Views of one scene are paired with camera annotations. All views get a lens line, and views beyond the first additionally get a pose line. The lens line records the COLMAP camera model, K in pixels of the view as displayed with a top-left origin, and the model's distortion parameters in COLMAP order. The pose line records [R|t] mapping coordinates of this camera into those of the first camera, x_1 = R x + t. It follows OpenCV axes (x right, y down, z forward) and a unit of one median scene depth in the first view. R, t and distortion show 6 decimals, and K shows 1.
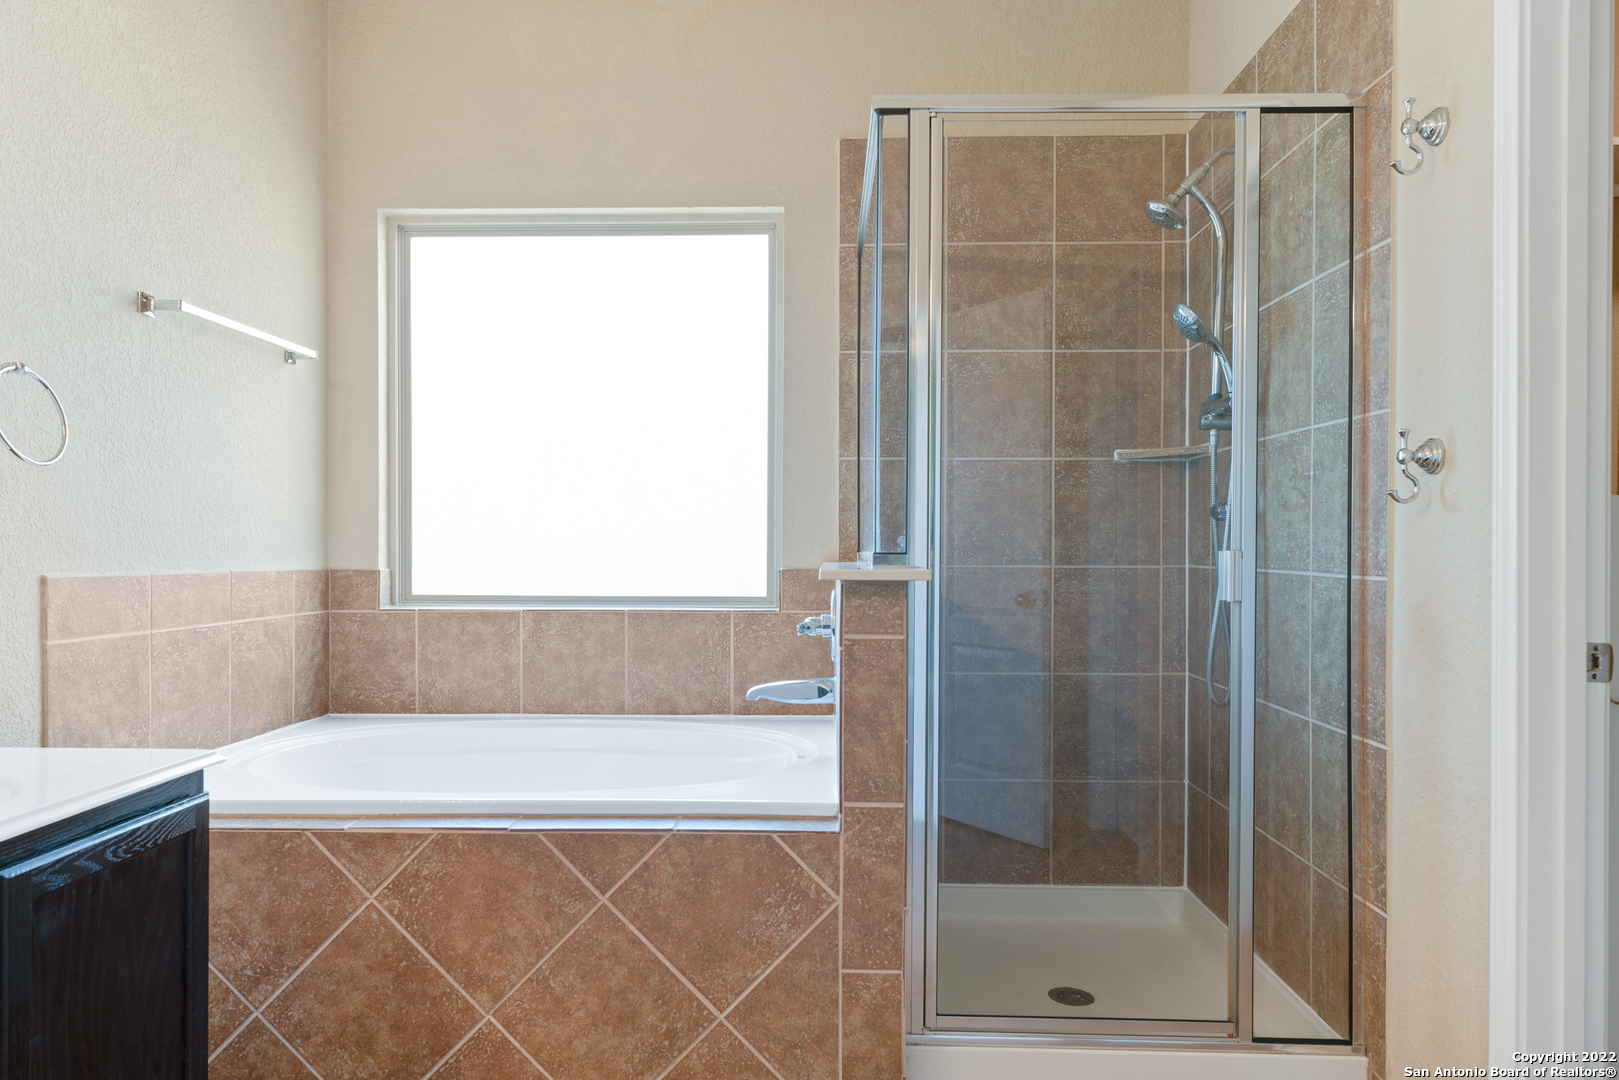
lens RADIAL K [[1072.9, 0, 811.2], [0, 1072.9, 545.8], [0, 0, 1]] dist [0.003211, -0.002520]
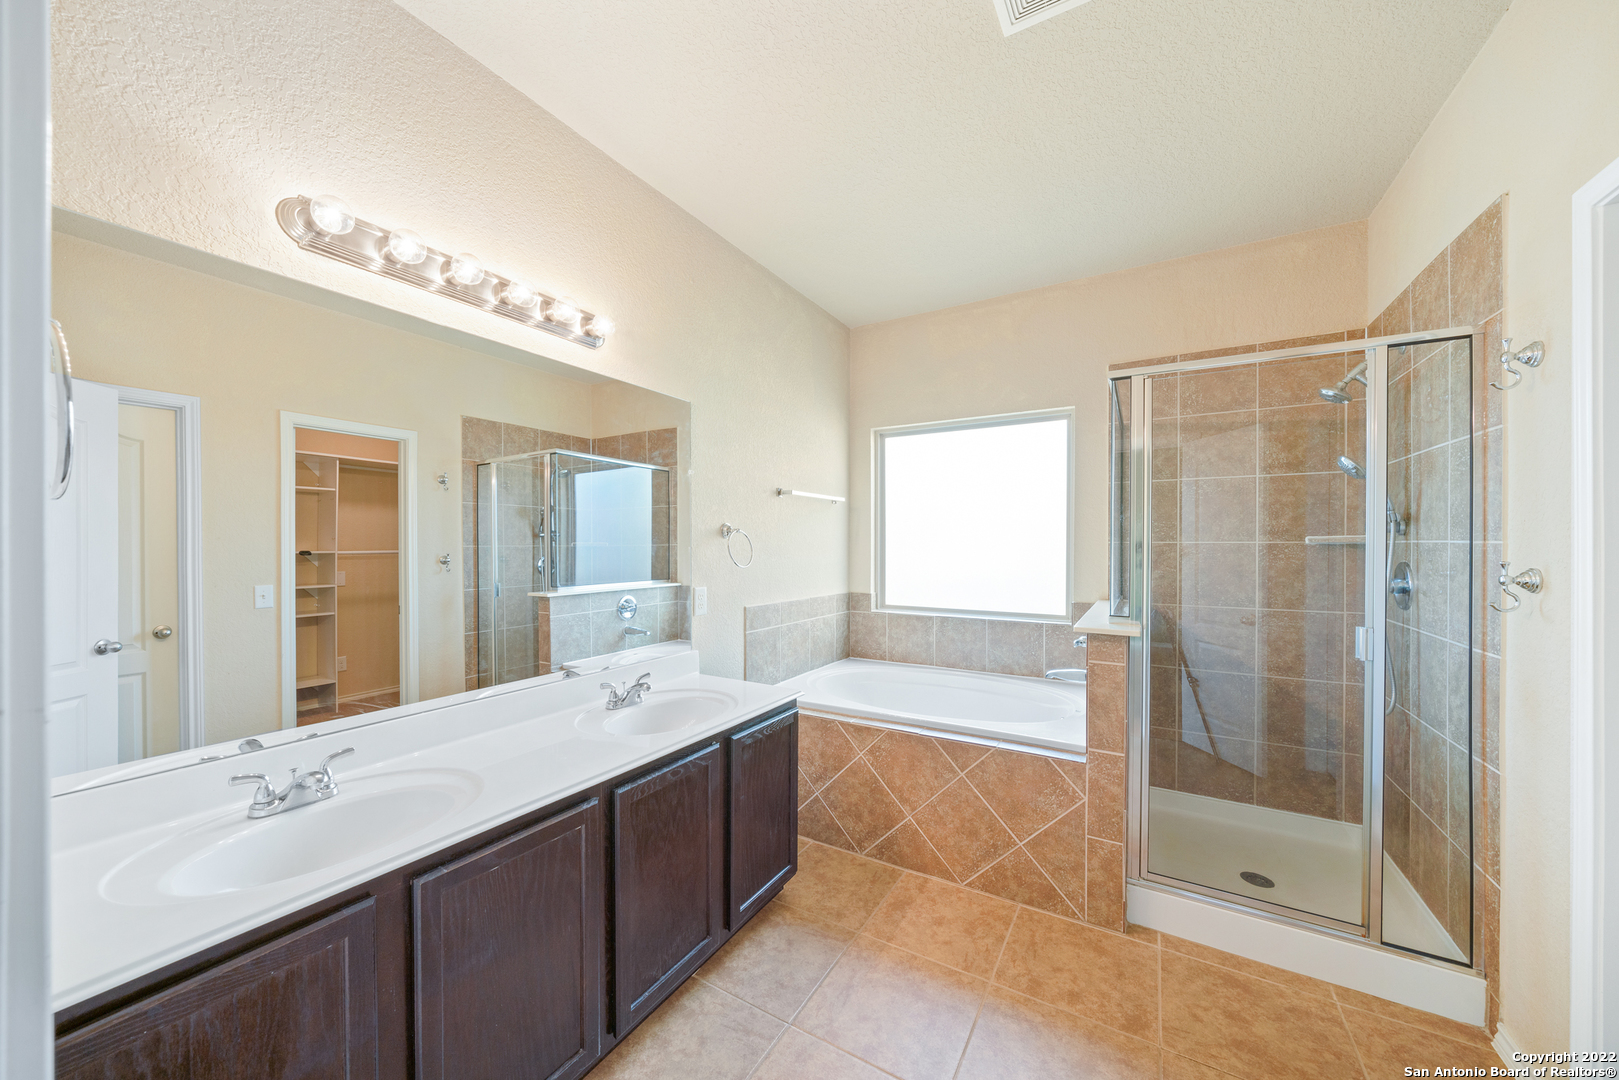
lens RADIAL K [[578.7, 0, 809.8], [0, 578.7, 543.4], [0, 0, 1]] dist [-0.007541, 0.000258]
pose [[0.873412, 0.002152, -0.486977, 0.095331], [-0.004604, 0.999982, -0.003838, -0.116443], [0.486960, 0.005595, 0.873406, -0.135751]]
